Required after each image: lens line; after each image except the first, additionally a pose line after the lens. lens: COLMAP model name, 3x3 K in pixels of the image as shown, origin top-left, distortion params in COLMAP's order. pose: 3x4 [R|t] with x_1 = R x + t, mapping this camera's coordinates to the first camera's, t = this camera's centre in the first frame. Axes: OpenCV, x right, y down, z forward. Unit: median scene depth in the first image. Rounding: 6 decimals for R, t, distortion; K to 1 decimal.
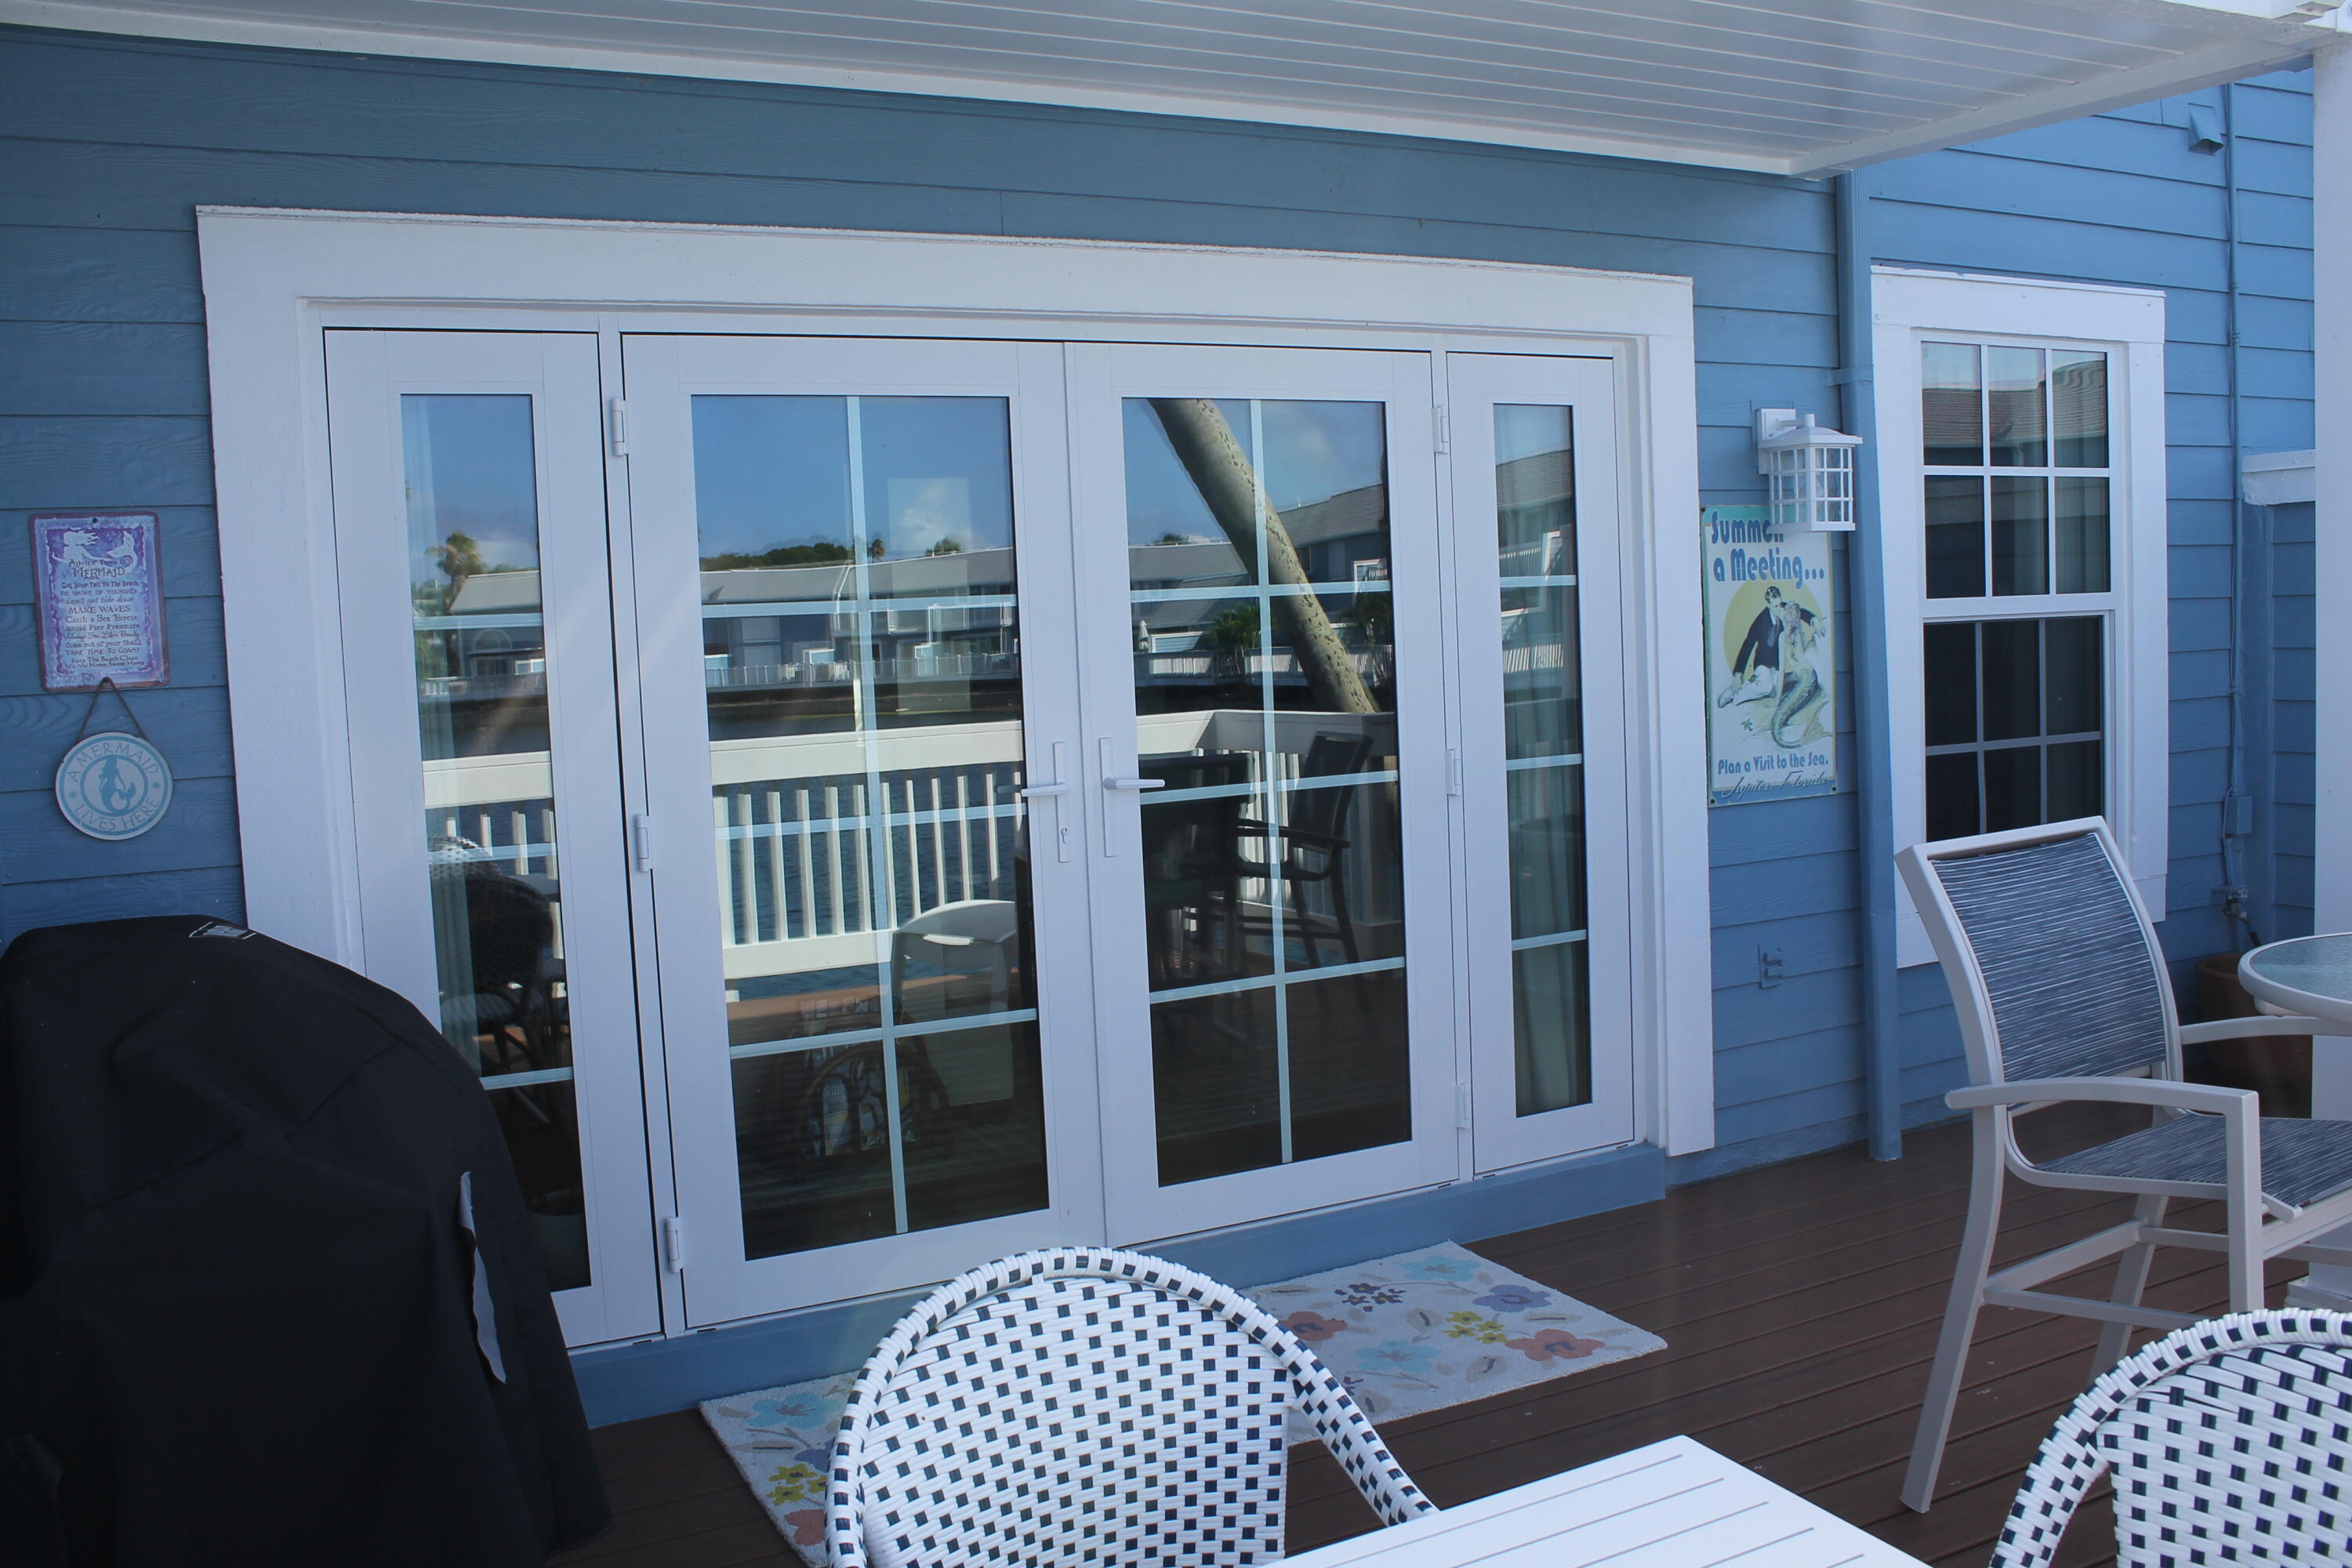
lens RADIAL K [[1983.0, 0, 1181.2], [0, 1983.0, 788.8], [0, 0, 1]] dist [-0.163491, 0.135838]
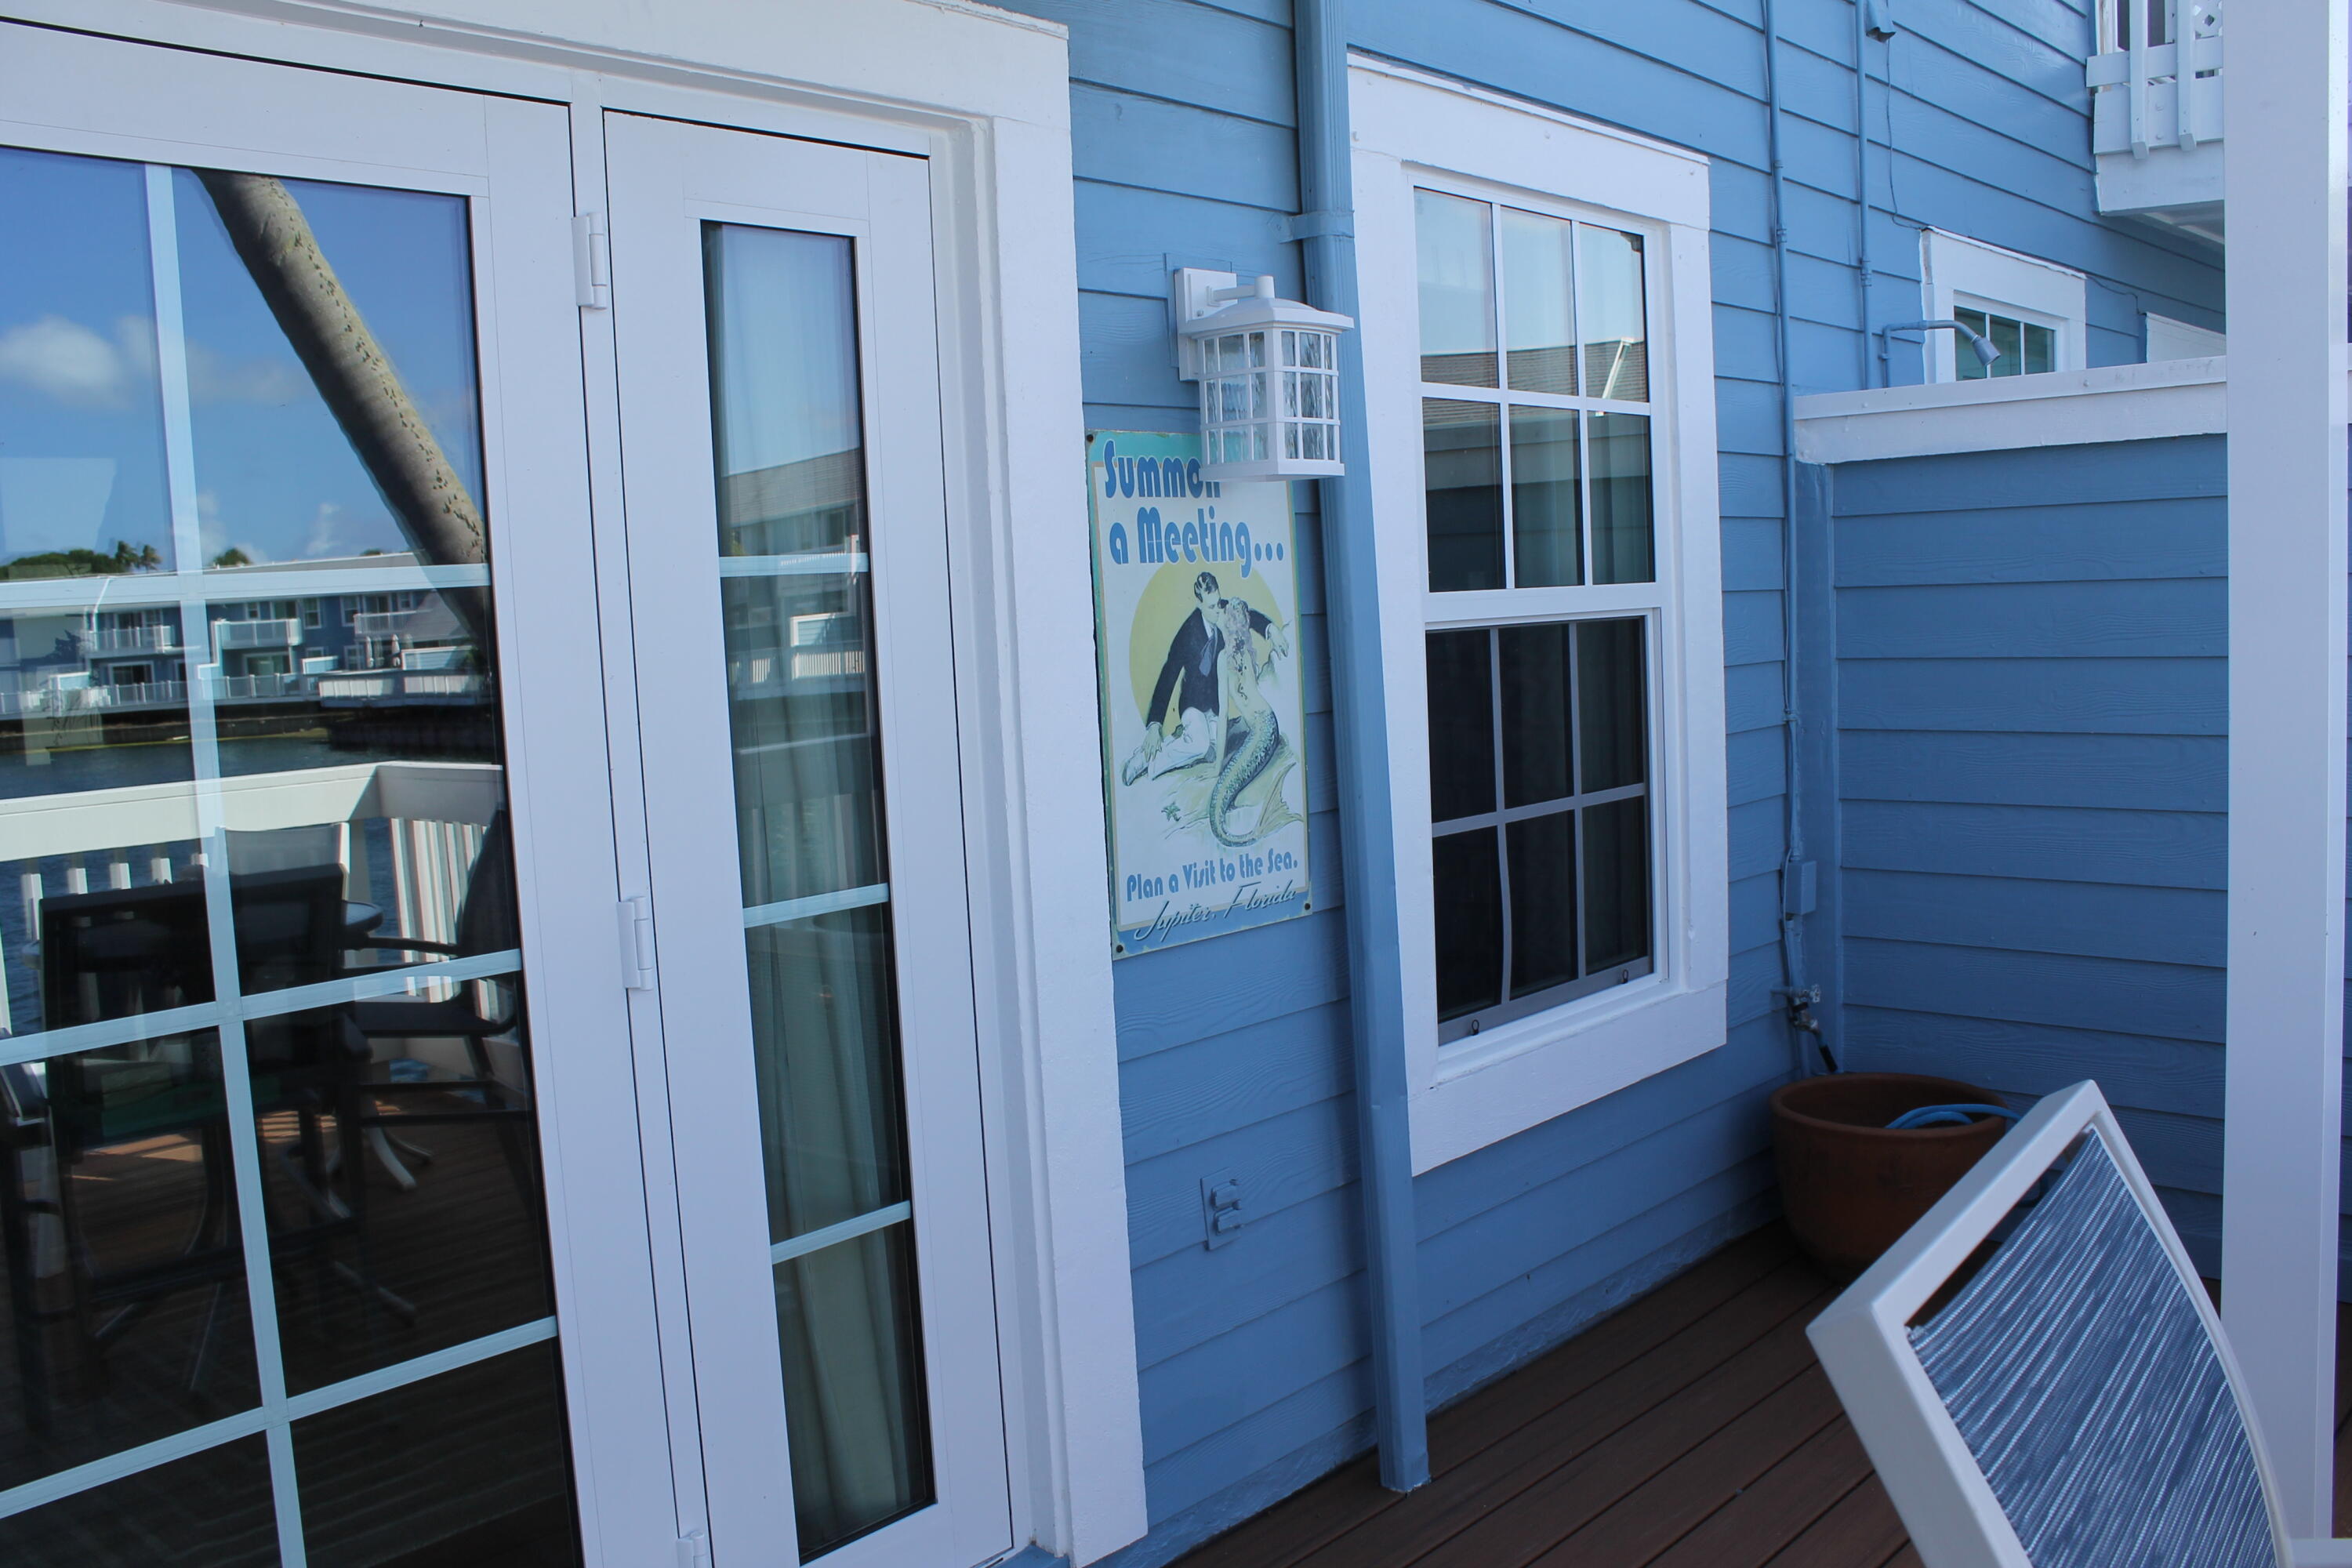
lens RADIAL K [[1983.0, 0, 1188.6], [0, 1983.0, 790.9], [0, 0, 1]] dist [-0.163491, 0.135838]
pose [[0.938787, -0.034393, 0.342776, 0.093017], [0.034971, 0.999378, 0.004497, -0.041425], [-0.342718, 0.007765, 0.939406, 0.448339]]
